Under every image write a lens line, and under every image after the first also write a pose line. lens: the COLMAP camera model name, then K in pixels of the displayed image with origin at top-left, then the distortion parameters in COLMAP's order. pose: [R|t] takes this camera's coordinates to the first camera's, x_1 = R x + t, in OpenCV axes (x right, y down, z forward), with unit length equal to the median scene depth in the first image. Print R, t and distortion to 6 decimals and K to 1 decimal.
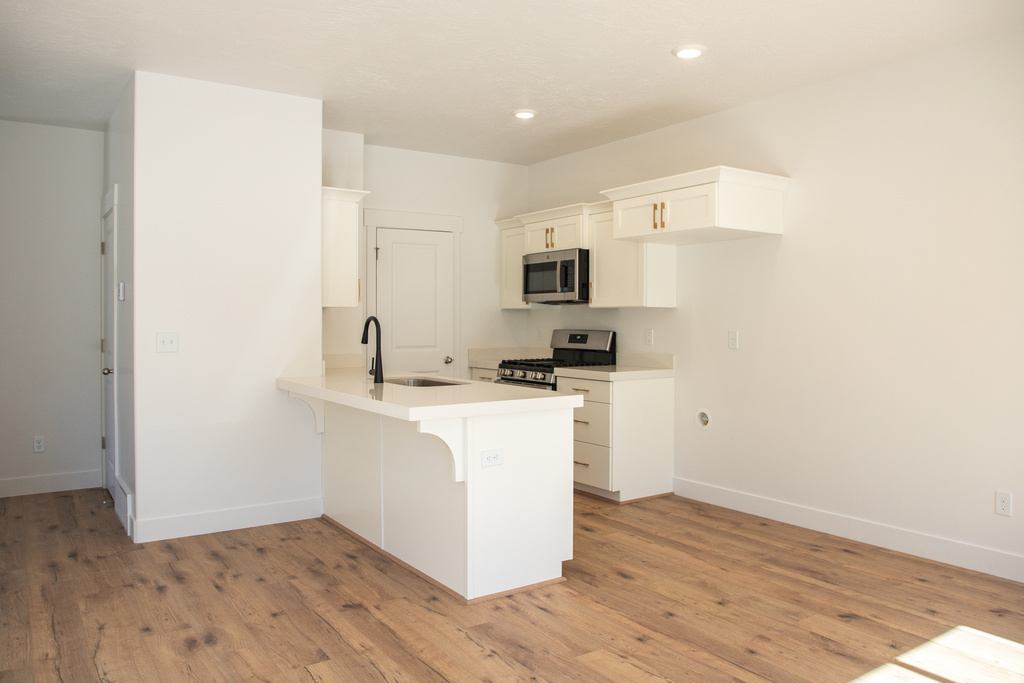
lens RADIAL K [[763.0, 0, 513.3], [0, 763.0, 326.5], [0, 0, 1]] dist [-0.034028, 0.003658]
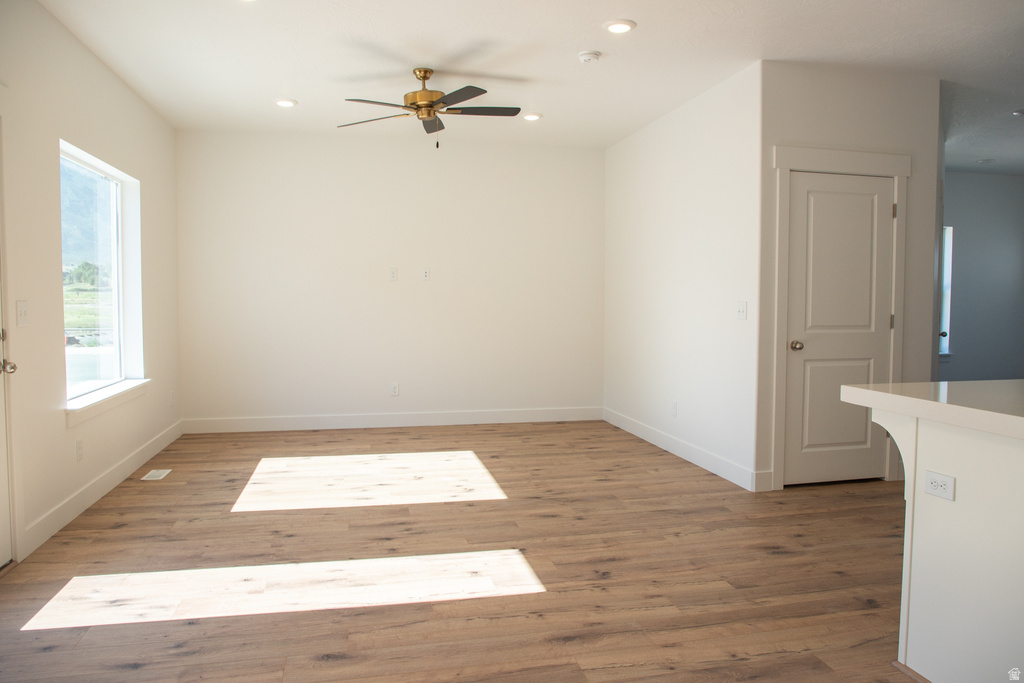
lens RADIAL K [[723.3, 0, 533.4], [0, 723.3, 340.9], [0, 0, 1]] dist [-0.006036, -0.000638]
pose [[-0.358293, 0.048433, -0.932352, 0.453842], [-0.011306, 0.998355, 0.056206, 0.008270], [0.933541, 0.030679, -0.357157, 0.582777]]
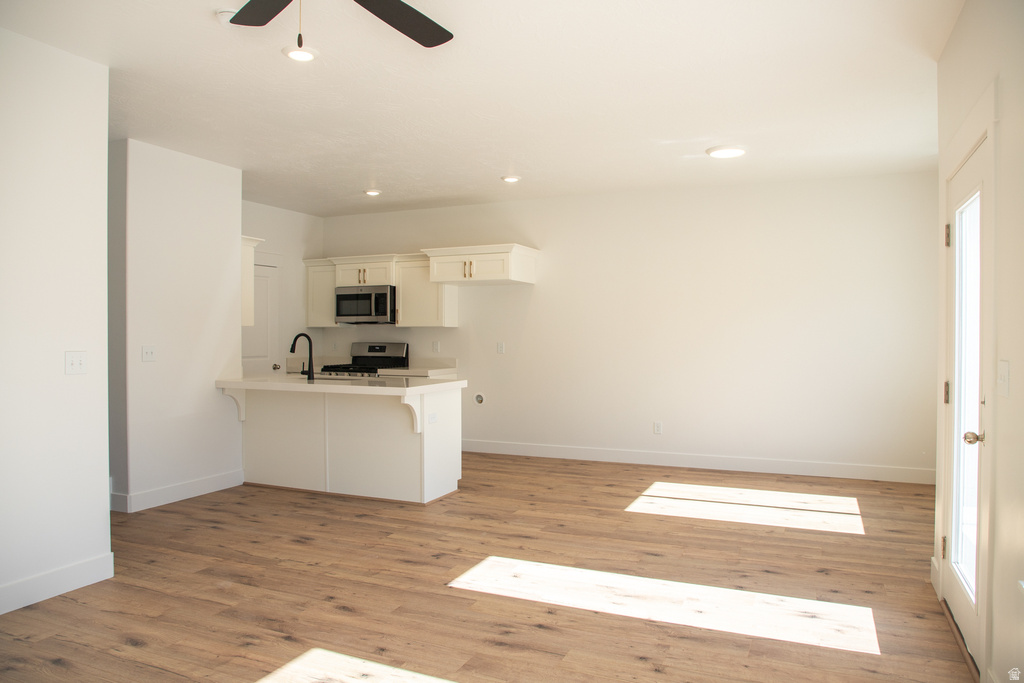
lens RADIAL K [[723.1, 0, 512.0], [0, 723.1, 341.5], [0, 0, 1]] dist [-0.003214, 0.001036]
pose [[0.847781, -0.005838, 0.530314, -0.471481], [0.006194, 0.999980, 0.001107, 0.002615], [-0.530310, 0.002347, 0.847801, -0.285948]]
